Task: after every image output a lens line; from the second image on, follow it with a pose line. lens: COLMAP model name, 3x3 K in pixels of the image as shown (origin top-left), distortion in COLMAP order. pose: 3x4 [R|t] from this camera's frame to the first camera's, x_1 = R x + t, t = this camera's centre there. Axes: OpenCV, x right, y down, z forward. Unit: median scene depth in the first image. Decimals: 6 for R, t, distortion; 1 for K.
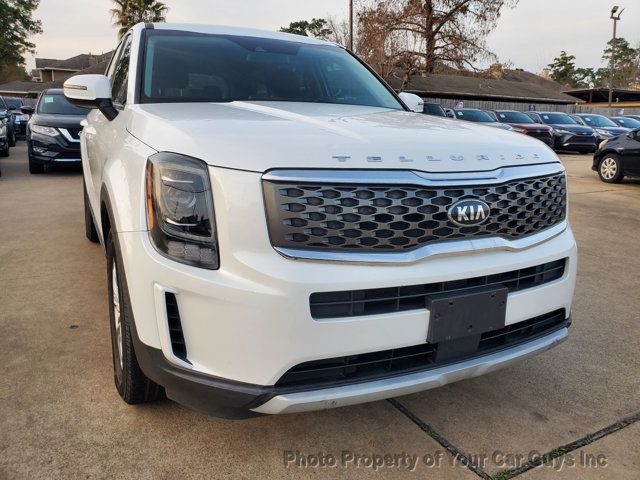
lens RADIAL K [[497.4, 0, 324.2], [0, 497.4, 224.7], [0, 0, 1]] dist [0.025175, -0.009186]
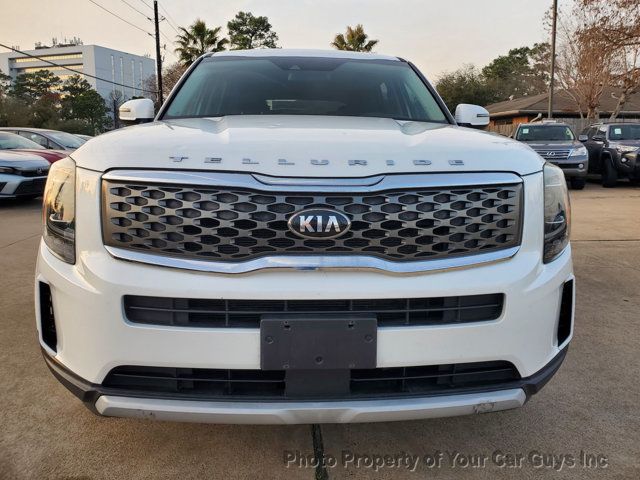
lens RADIAL K [[497.4, 0, 328.0], [0, 497.4, 218.9], [0, 0, 1]] dist [0.025175, -0.009186]
pose [[0.919705, 0.044620, -0.390066, 0.636716], [-0.071649, 0.995912, -0.055012, 0.013885], [0.386017, 0.078542, 0.919142, 0.211518]]
